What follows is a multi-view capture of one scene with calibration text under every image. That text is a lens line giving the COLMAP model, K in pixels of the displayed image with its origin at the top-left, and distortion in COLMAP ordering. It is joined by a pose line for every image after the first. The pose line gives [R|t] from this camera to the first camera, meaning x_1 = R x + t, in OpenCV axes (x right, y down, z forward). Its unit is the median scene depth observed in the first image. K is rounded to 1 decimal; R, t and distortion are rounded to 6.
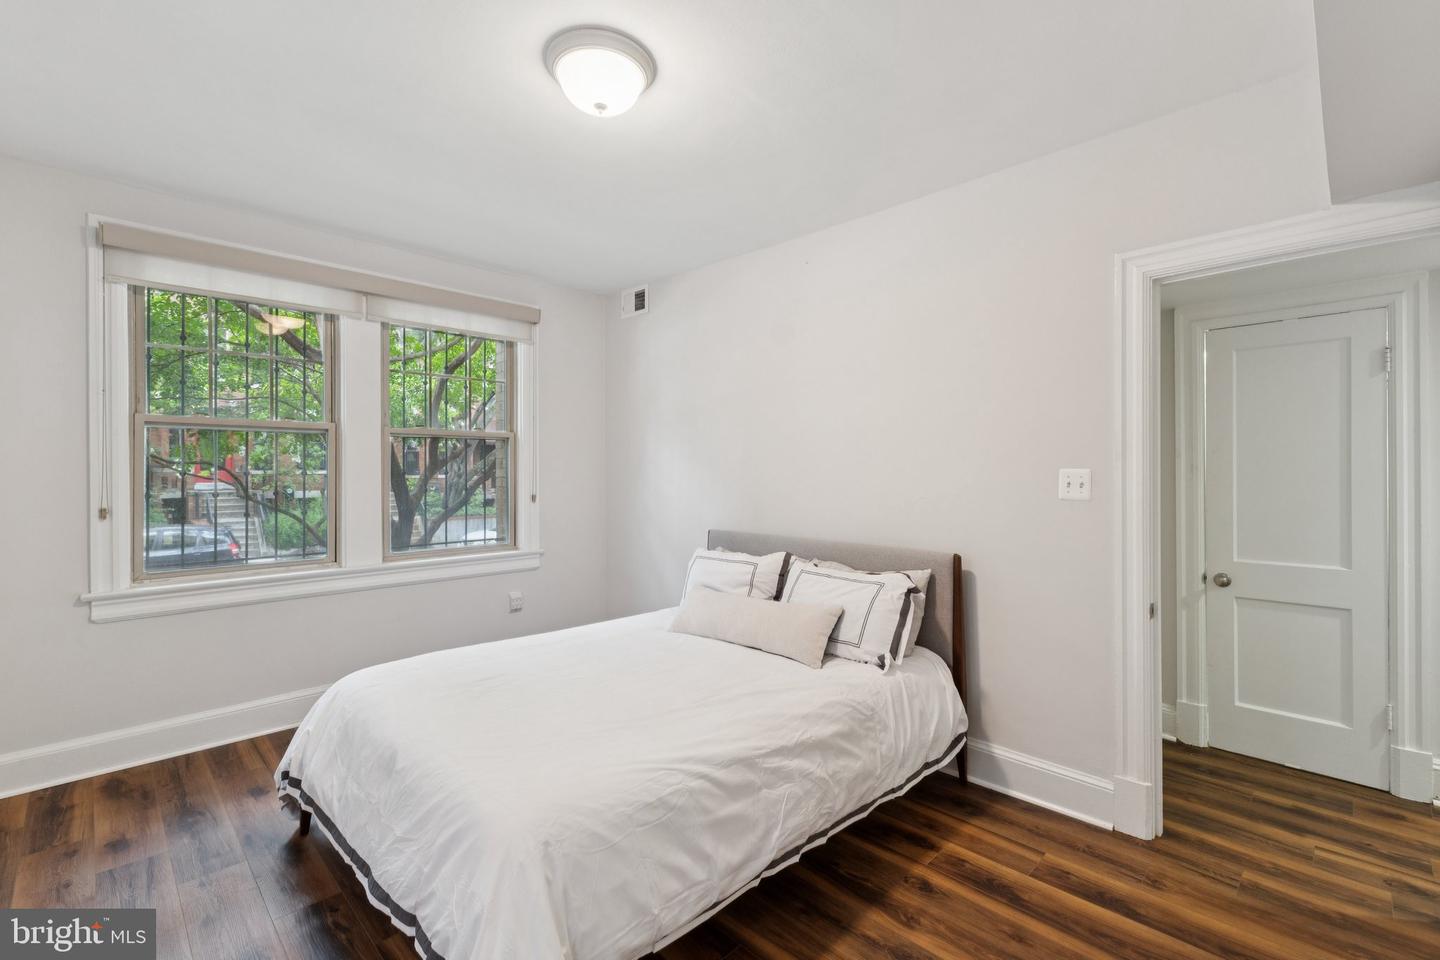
lens RADIAL K [[628.9, 0, 725.0], [0, 628.9, 474.8], [0, 0, 1]] dist [0.002763, -0.000073]
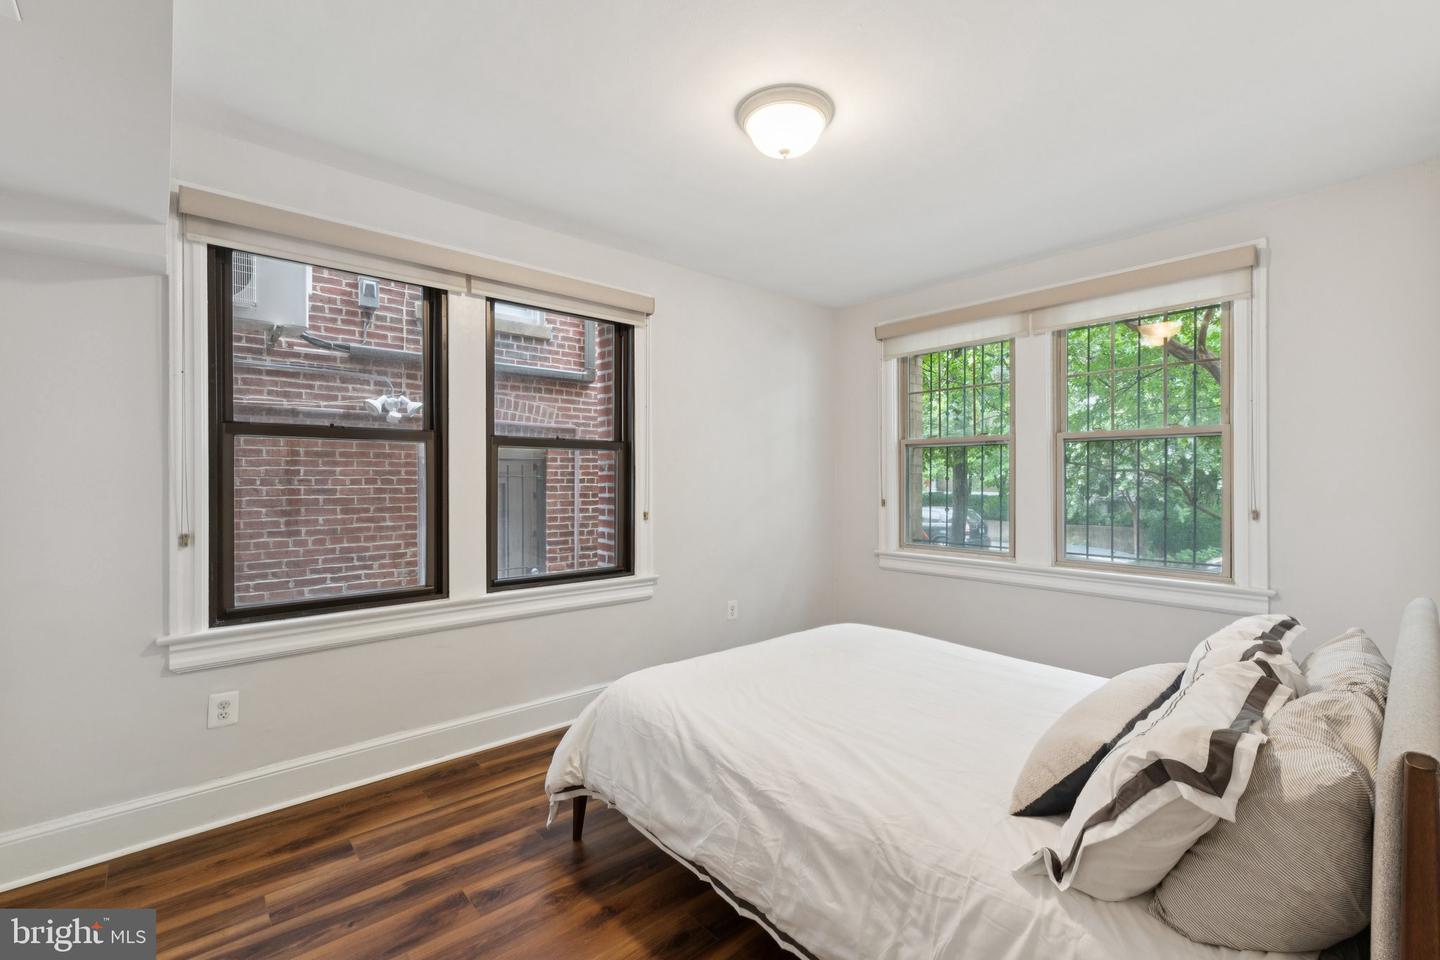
lens RADIAL K [[628.9, 0, 725.0], [0, 628.9, 474.8], [0, 0, 1]] dist [0.002763, -0.000073]
pose [[-0.056994, -0.003386, -0.998369, 0.742328], [-0.011608, 0.999929, -0.002729, 0.000359], [0.998307, 0.011433, -0.057030, 0.760880]]
